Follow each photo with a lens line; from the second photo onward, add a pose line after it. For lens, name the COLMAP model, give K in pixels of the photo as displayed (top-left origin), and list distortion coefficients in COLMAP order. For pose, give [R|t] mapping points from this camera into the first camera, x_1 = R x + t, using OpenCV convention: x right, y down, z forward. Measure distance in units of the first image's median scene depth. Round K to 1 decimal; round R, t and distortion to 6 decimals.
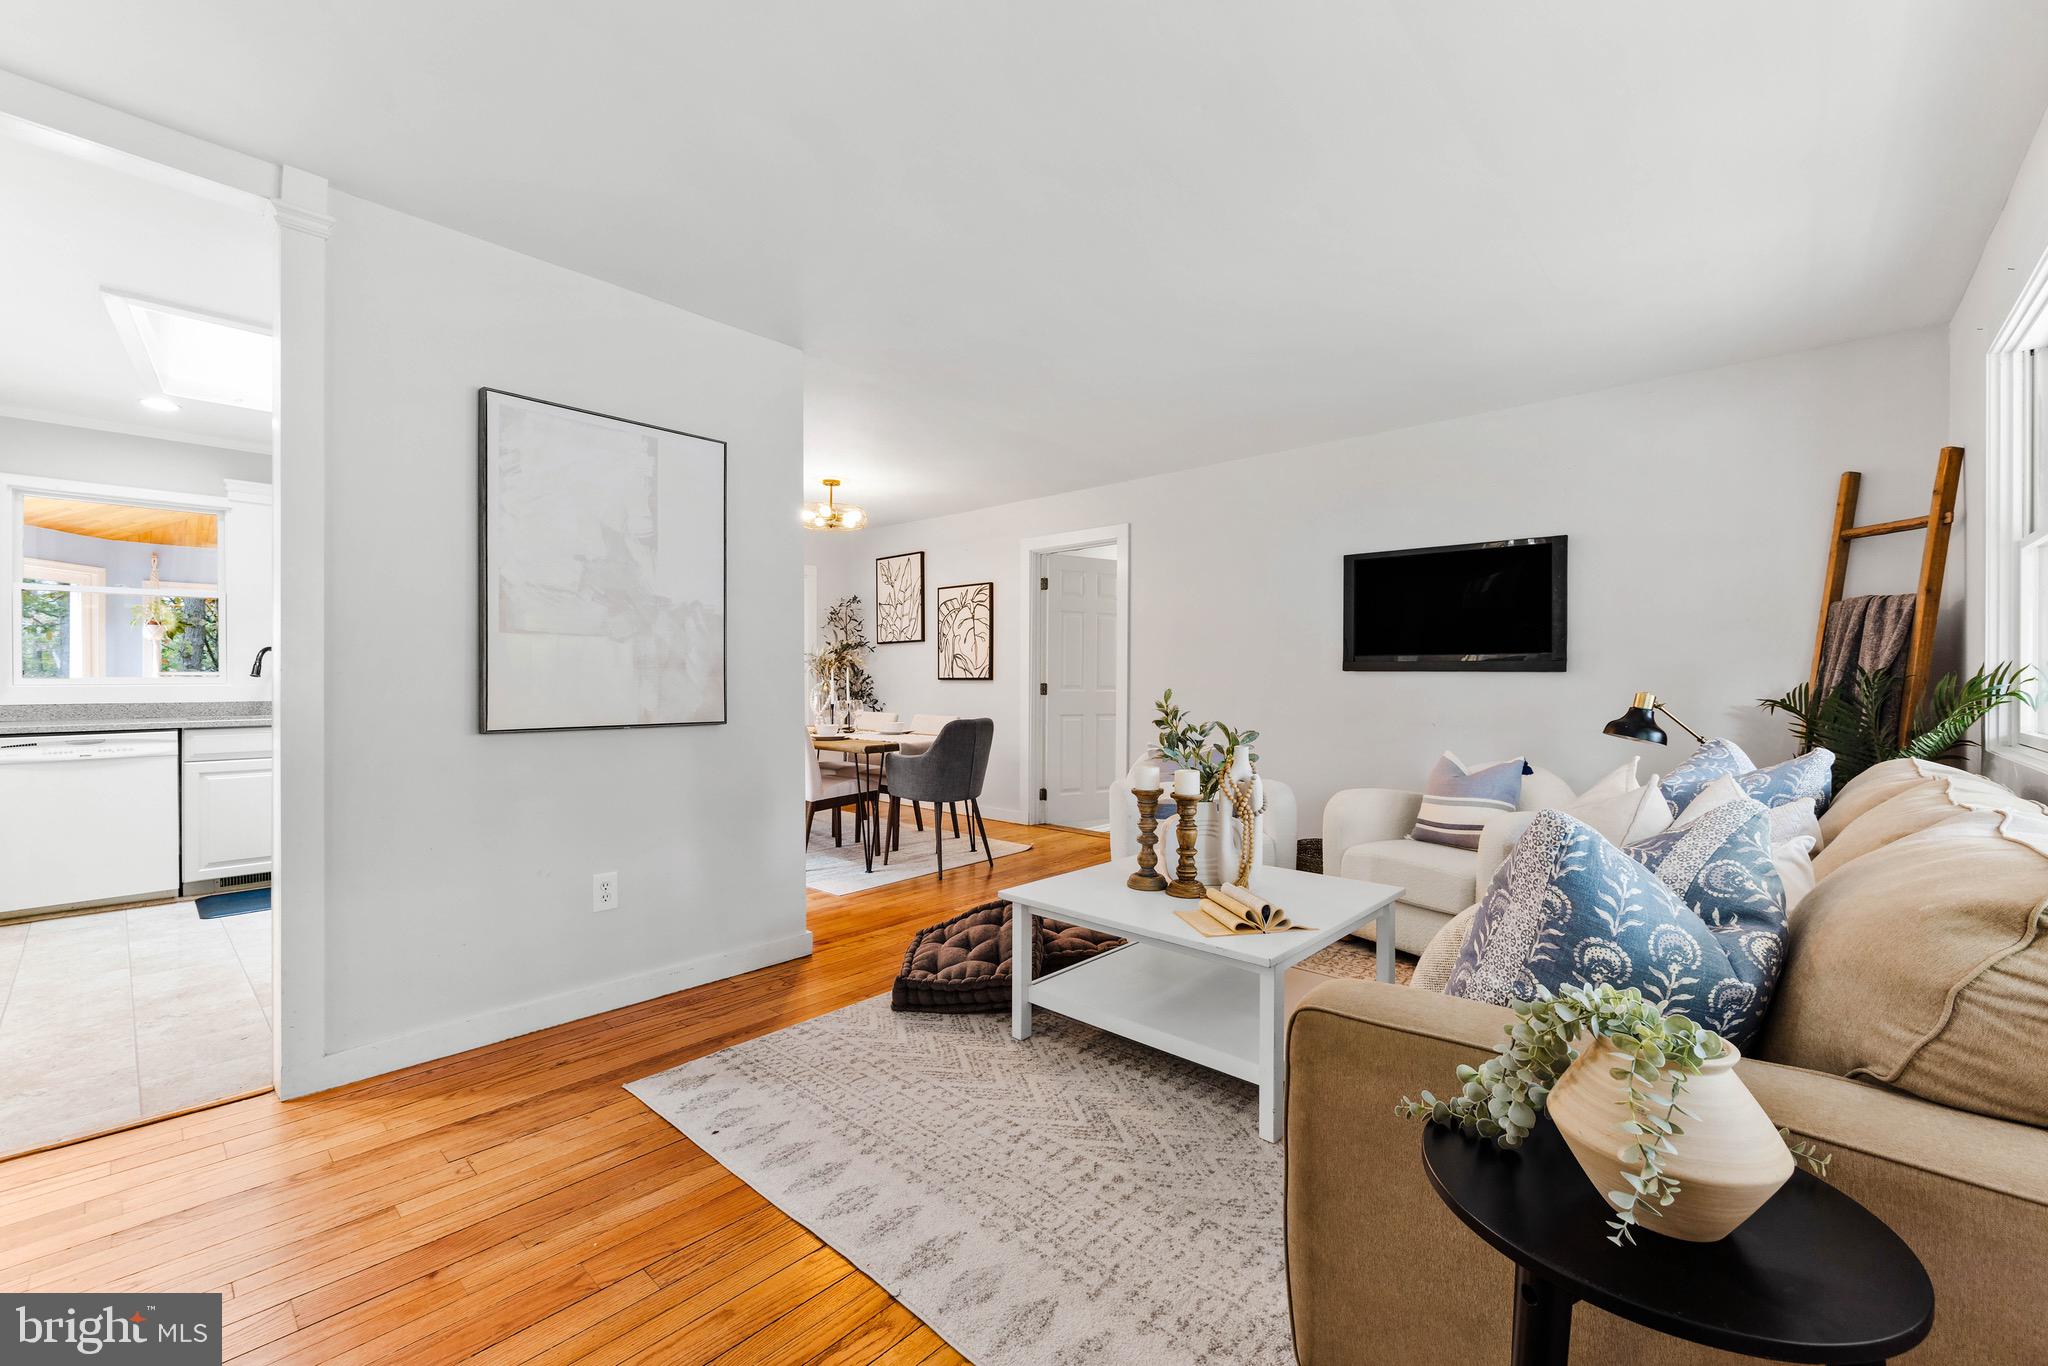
lens RADIAL K [[838.6, 0, 1022.8], [0, 838.6, 677.4], [0, 0, 1]] dist [-0.002604, -0.000778]
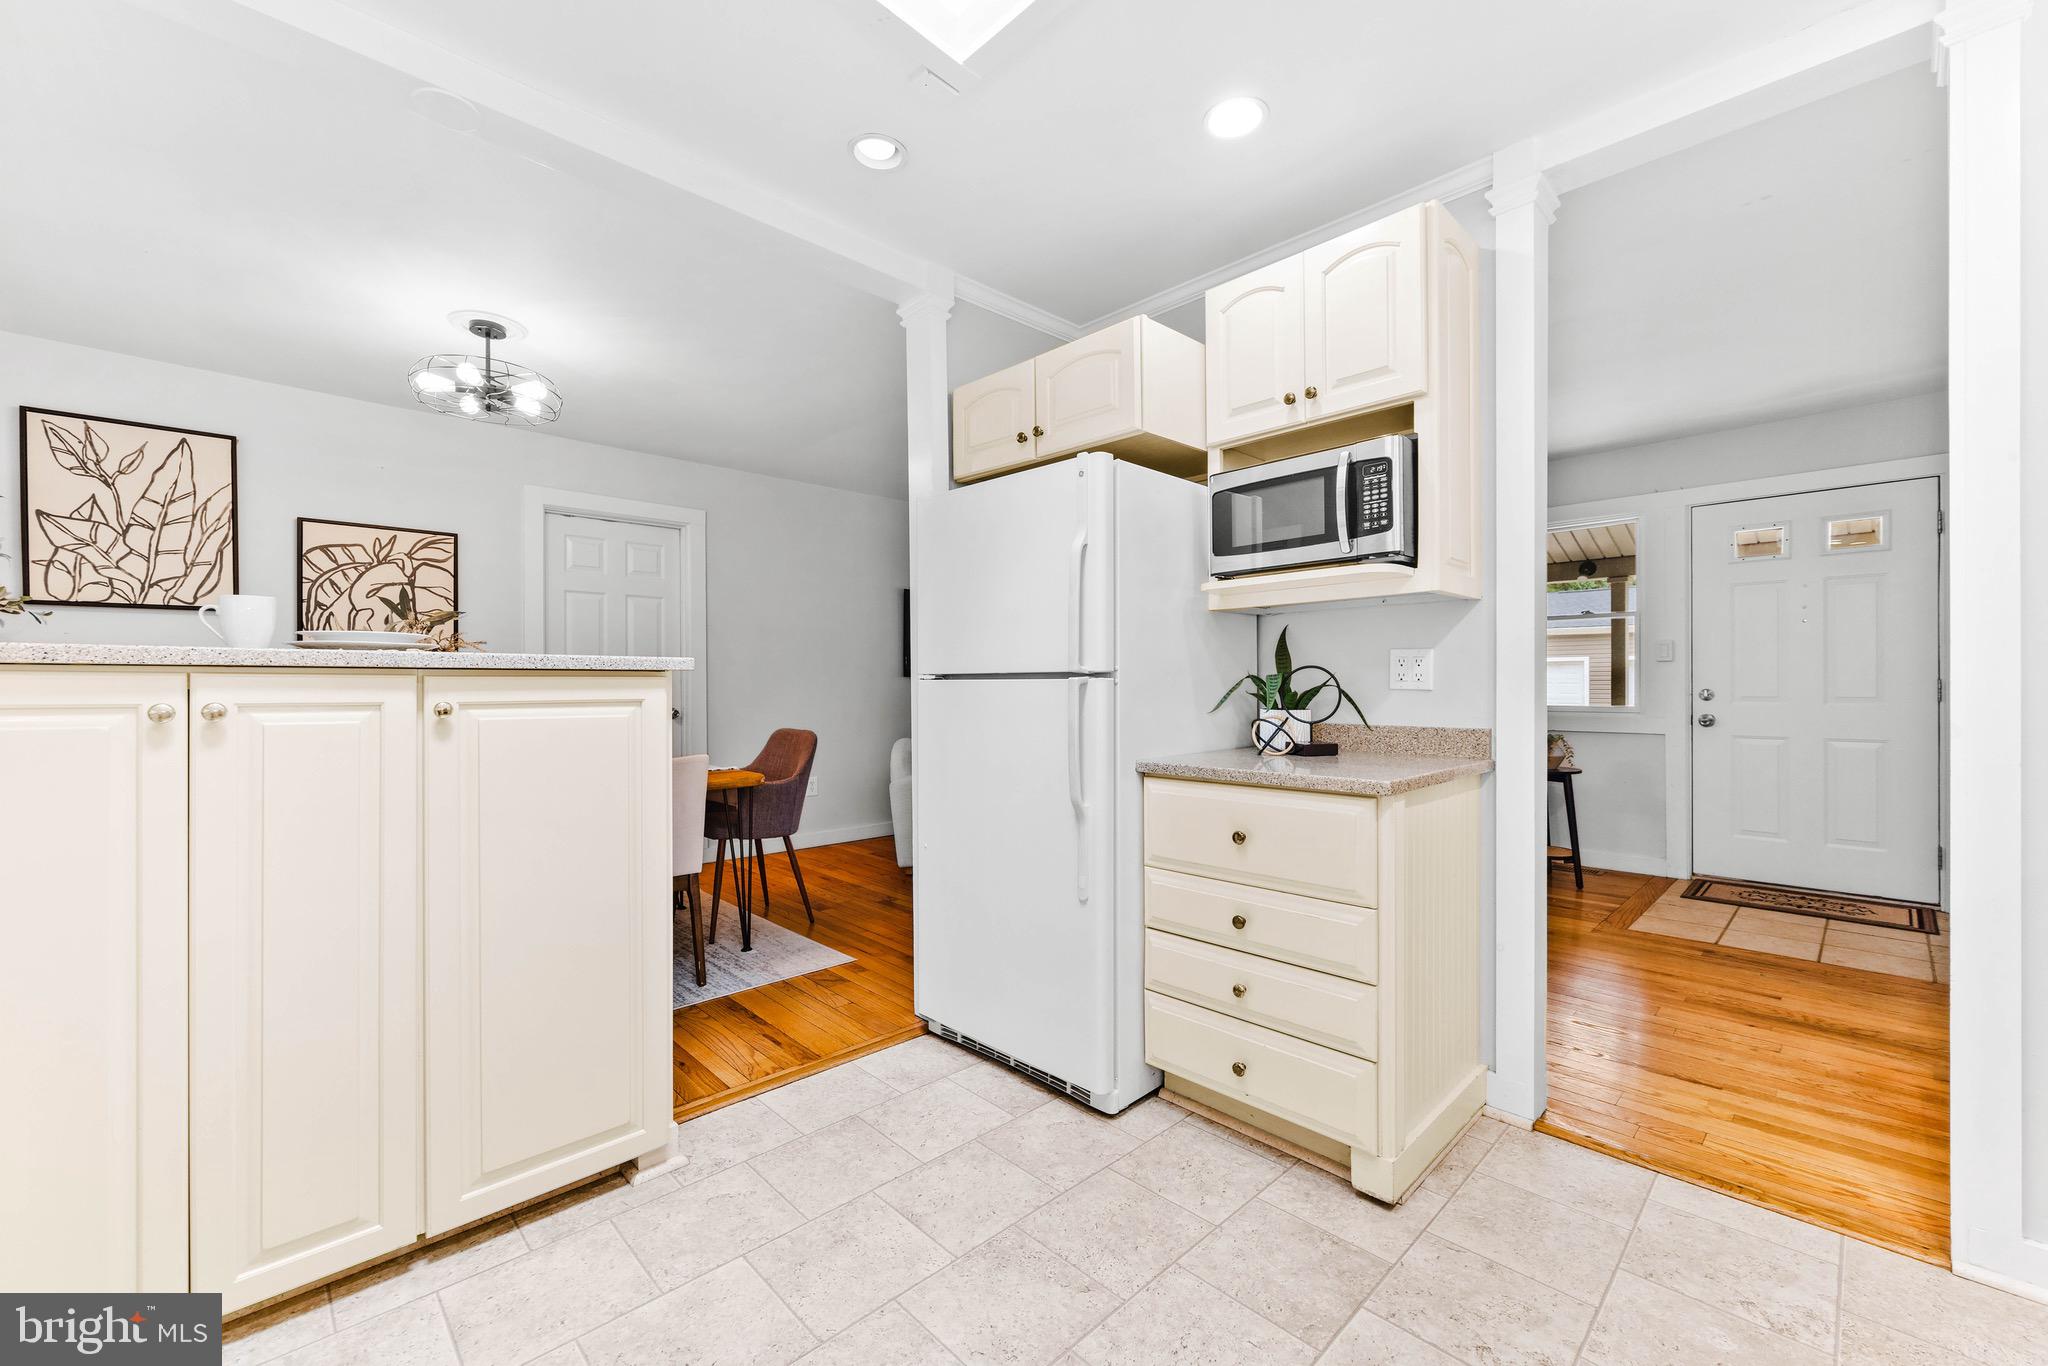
lens RADIAL K [[838.6, 0, 1022.8], [0, 838.6, 686.7], [0, 0, 1]] dist [-0.002604, -0.000778]
pose [[0.056168, 0.003211, 0.998416, -0.630721], [0.008191, 0.999960, -0.003677, 0.008987], [-0.998388, 0.008385, 0.056140, 0.516738]]
